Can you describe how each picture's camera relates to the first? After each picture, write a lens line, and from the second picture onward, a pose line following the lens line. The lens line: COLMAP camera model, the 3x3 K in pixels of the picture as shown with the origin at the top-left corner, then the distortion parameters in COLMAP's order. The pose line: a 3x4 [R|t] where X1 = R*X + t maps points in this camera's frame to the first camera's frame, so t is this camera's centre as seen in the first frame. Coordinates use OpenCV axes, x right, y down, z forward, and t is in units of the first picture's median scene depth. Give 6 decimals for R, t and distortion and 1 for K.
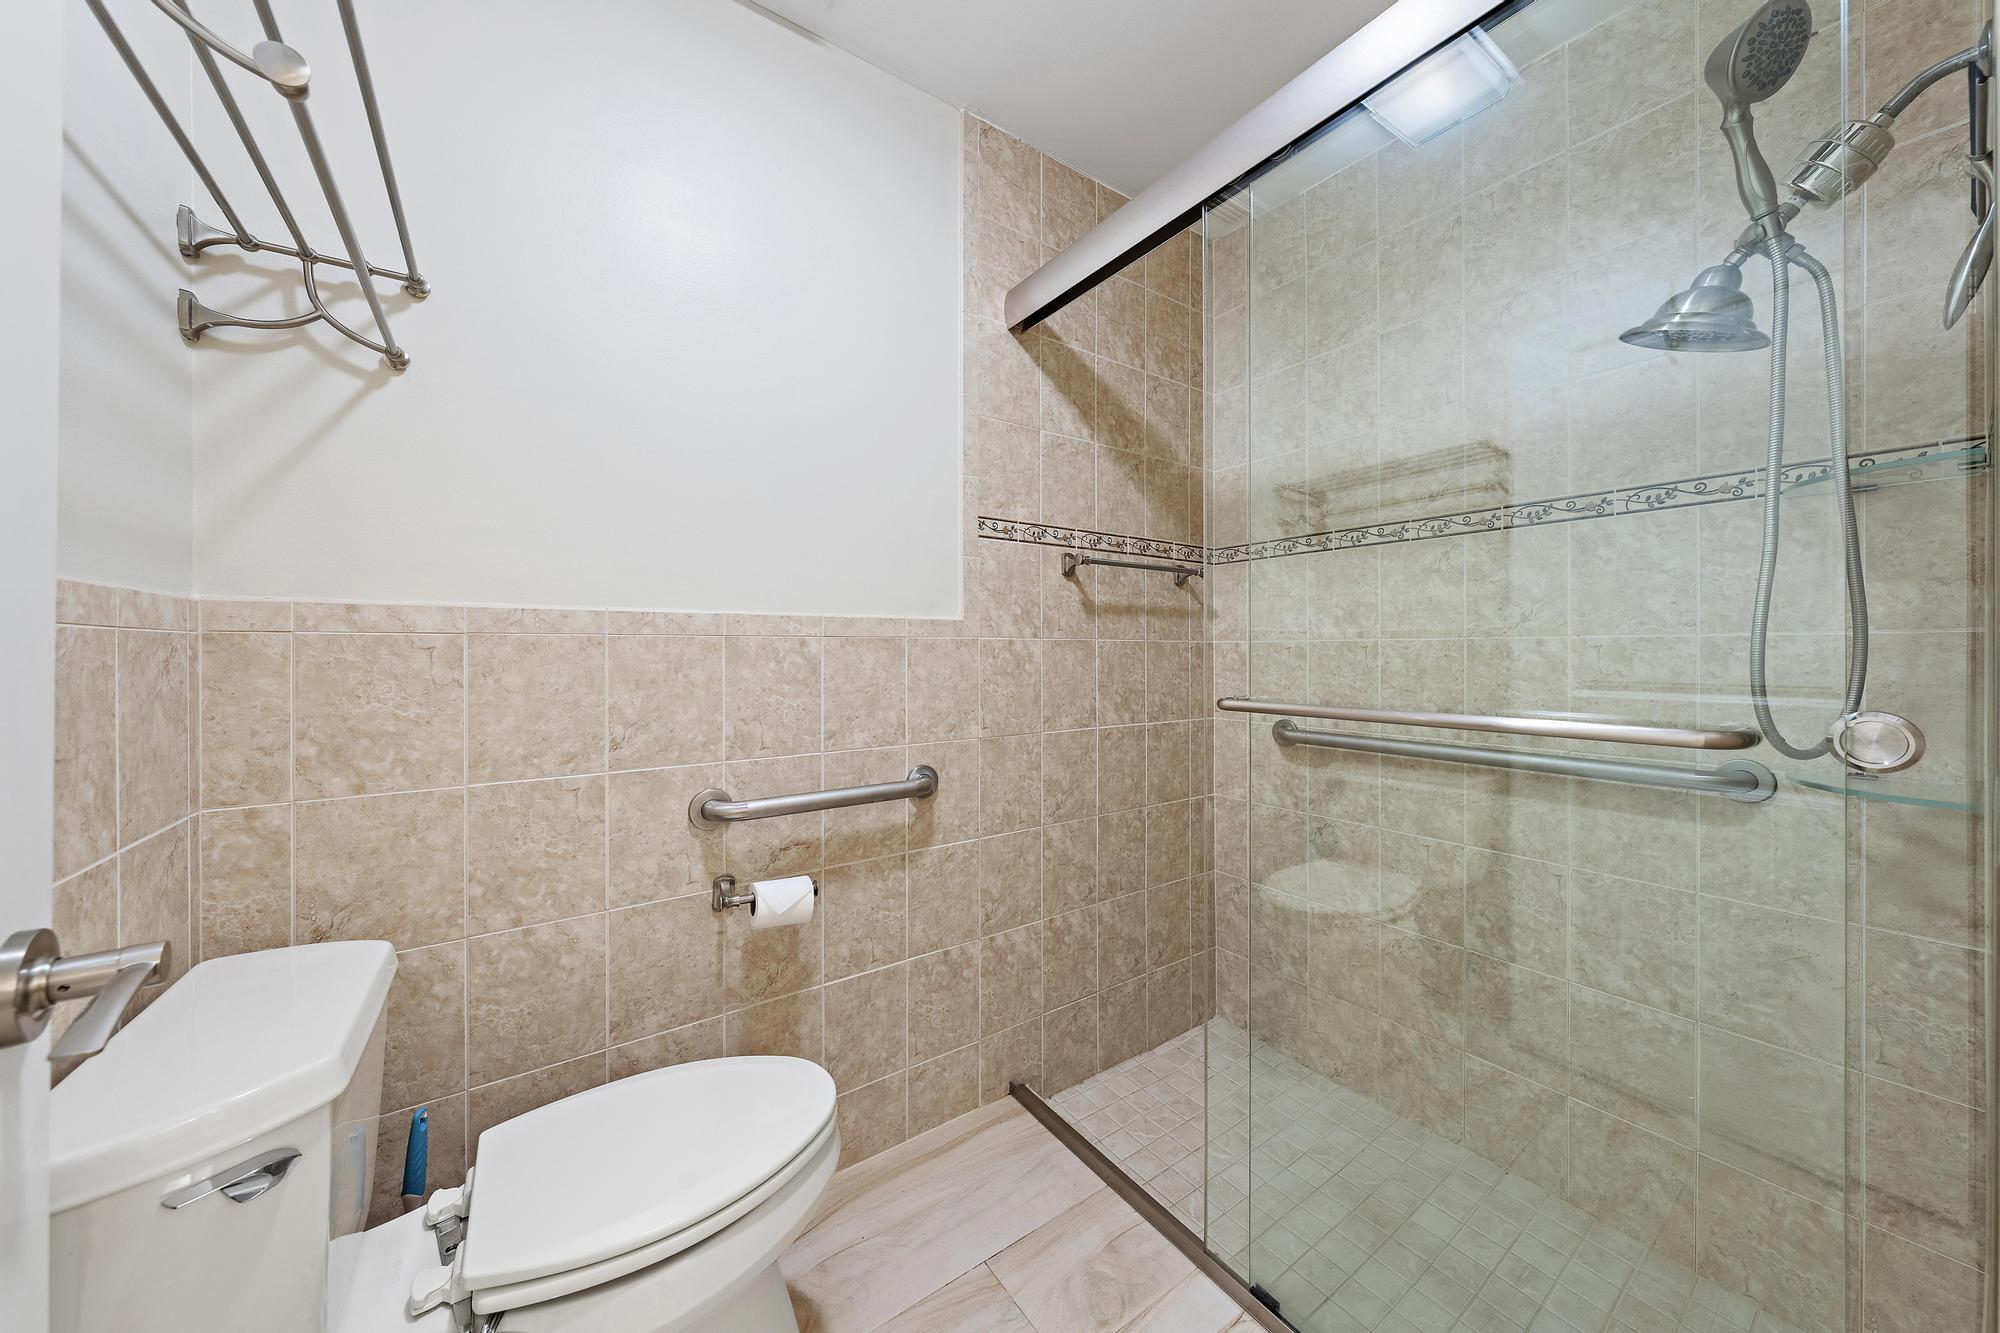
lens RADIAL K [[654.5, 0, 999.6], [0, 654.5, 657.2], [0, 0, 1]] dist [0.001808, 0.000024]
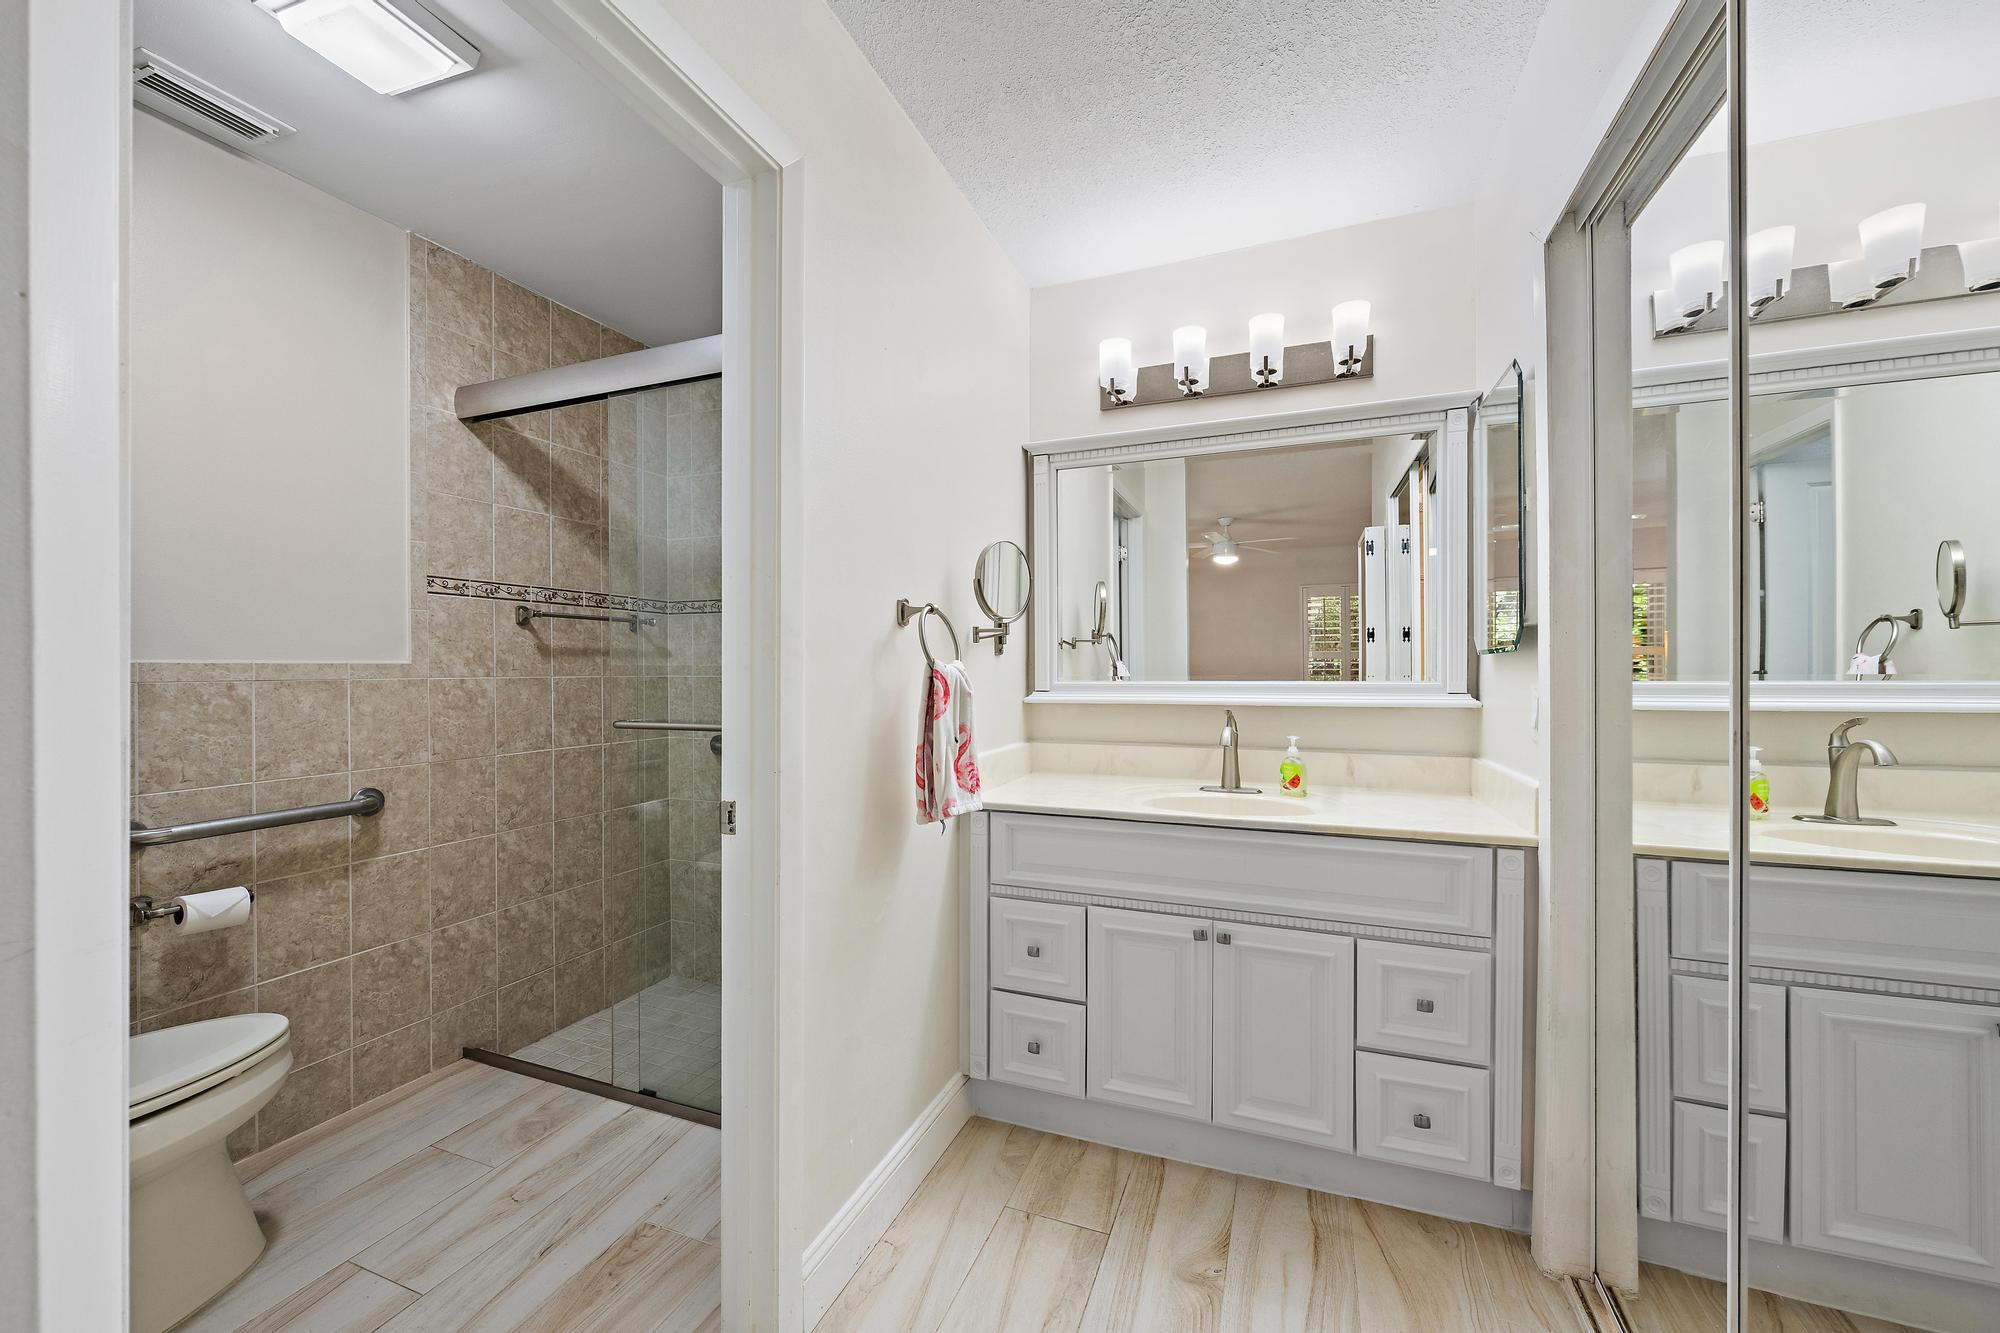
lens RADIAL K [[777.3, 0, 1019.3], [0, 777.3, 673.5], [0, 0, 1]] dist [-0.003008, 0.001329]
pose [[0.834673, -0.004089, 0.550731, 0.086775], [0.003533, 0.999992, 0.002069, -0.036607], [-0.550735, 0.000219, 0.834680, -0.755165]]
